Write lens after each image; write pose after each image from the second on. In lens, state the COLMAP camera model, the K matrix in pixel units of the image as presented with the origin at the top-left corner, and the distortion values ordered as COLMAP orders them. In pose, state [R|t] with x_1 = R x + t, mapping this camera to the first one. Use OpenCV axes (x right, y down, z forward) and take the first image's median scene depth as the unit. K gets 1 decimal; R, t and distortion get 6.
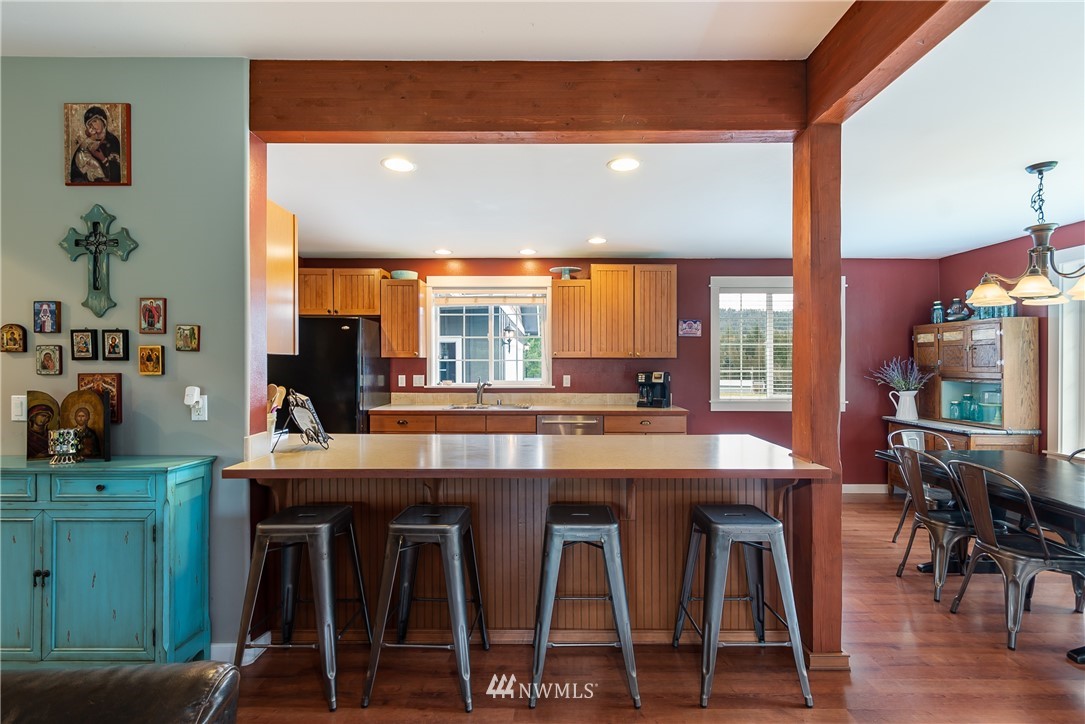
lens RADIAL K [[459.5, 0, 543.9], [0, 459.5, 359.2], [0, 0, 1]] dist [0.011688, 0.000577]
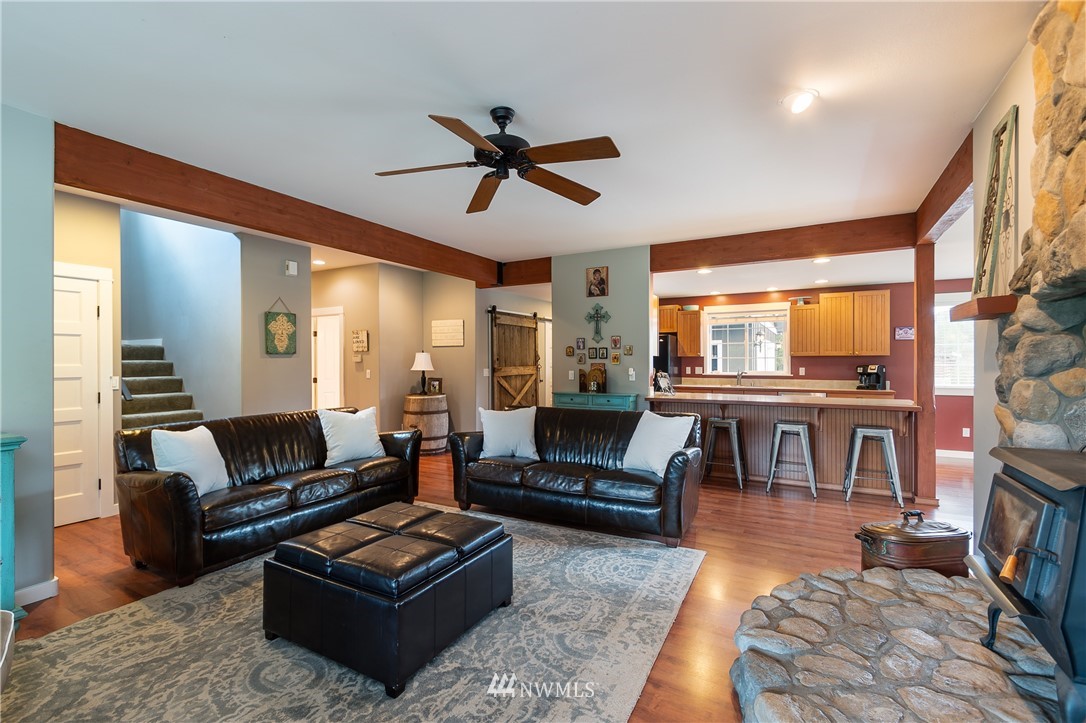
lens RADIAL K [[459.9, 0, 544.3], [0, 459.9, 364.2], [0, 0, 1]] dist [0.011688, 0.000577]
pose [[0.868464, 0.001808, -0.495749, 0.070229], [0.006139, 0.999877, 0.014401, -0.002783], [0.495714, -0.015550, 0.868347, -0.762220]]
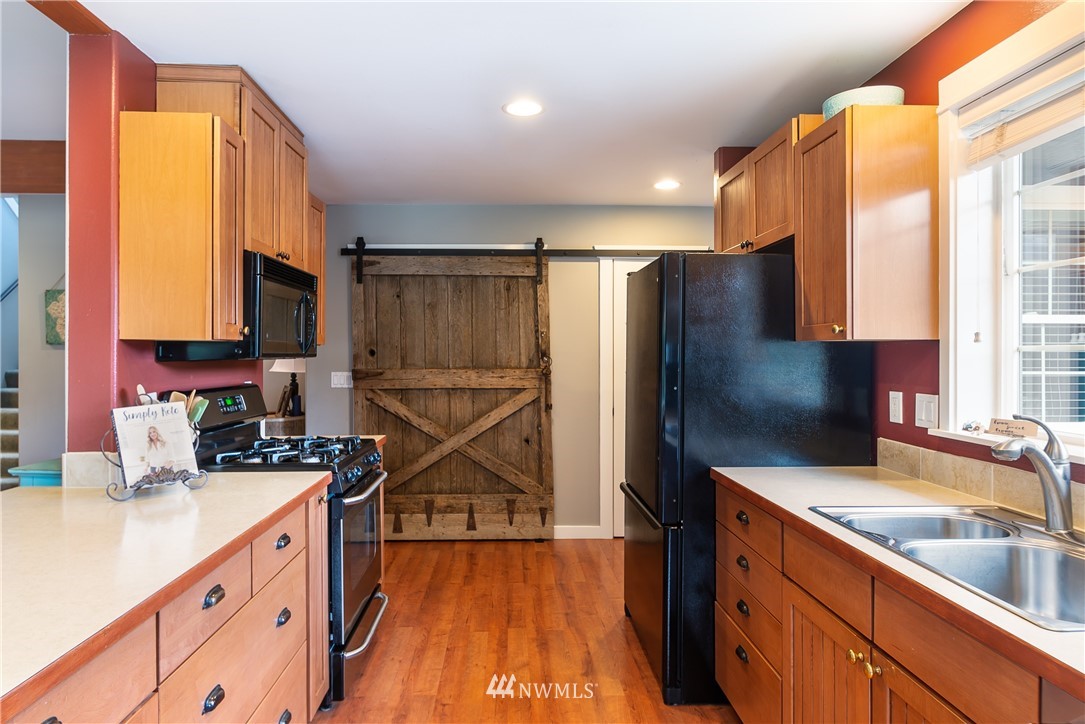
lens RADIAL K [[649.9, 0, 540.2], [0, 649.9, 357.4], [0, 0, 1]] dist [0.027477, -0.001309]
pose [[0.041981, 0.005504, -0.999103, 0.196381], [0.003900, 0.999976, 0.005673, 0.005256], [0.999111, -0.004135, 0.041958, 0.764629]]
